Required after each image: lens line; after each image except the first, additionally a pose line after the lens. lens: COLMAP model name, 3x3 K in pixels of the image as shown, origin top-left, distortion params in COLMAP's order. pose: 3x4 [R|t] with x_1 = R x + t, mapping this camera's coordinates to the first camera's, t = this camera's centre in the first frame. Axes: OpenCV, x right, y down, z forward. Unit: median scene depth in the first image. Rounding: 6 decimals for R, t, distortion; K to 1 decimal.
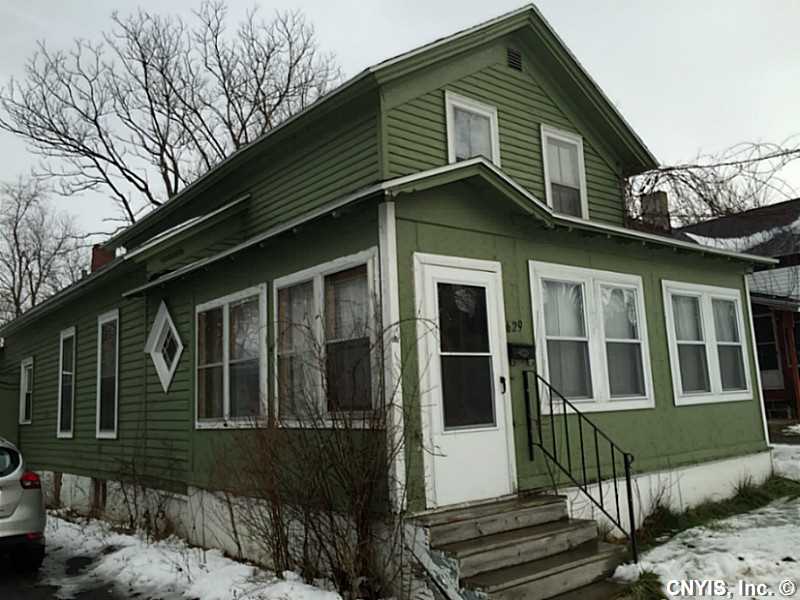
lens RADIAL K [[682.2, 0, 399.1], [0, 682.2, 300.3], [0, 0, 1]] dist [0.044899, 0.000510]
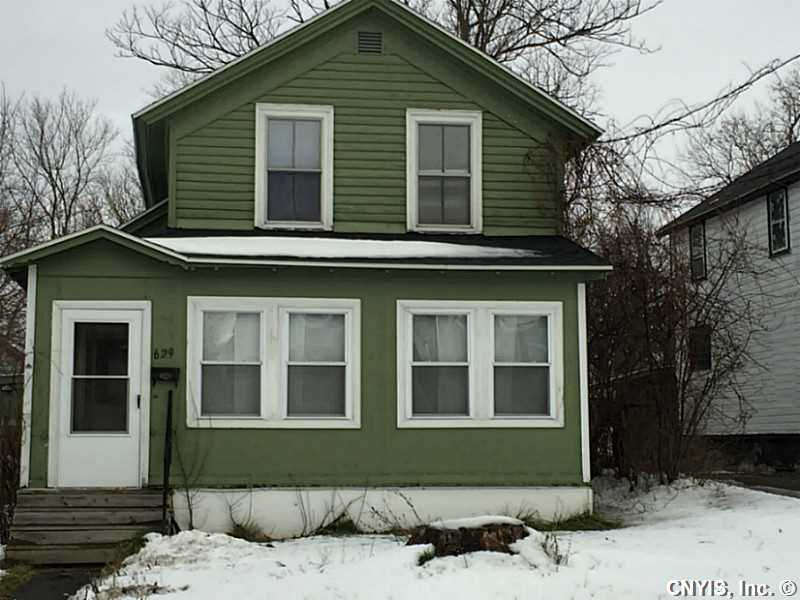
lens RADIAL K [[1396.6, 0, 400.0], [0, 1396.6, 299.2], [0, 0, 1]] dist [0.038861, 0.000000]
pose [[0.867897, -0.006327, -0.496704, 1.722047], [0.035170, 0.998192, 0.048737, -0.160123], [0.495497, -0.059768, 0.866551, -0.907069]]
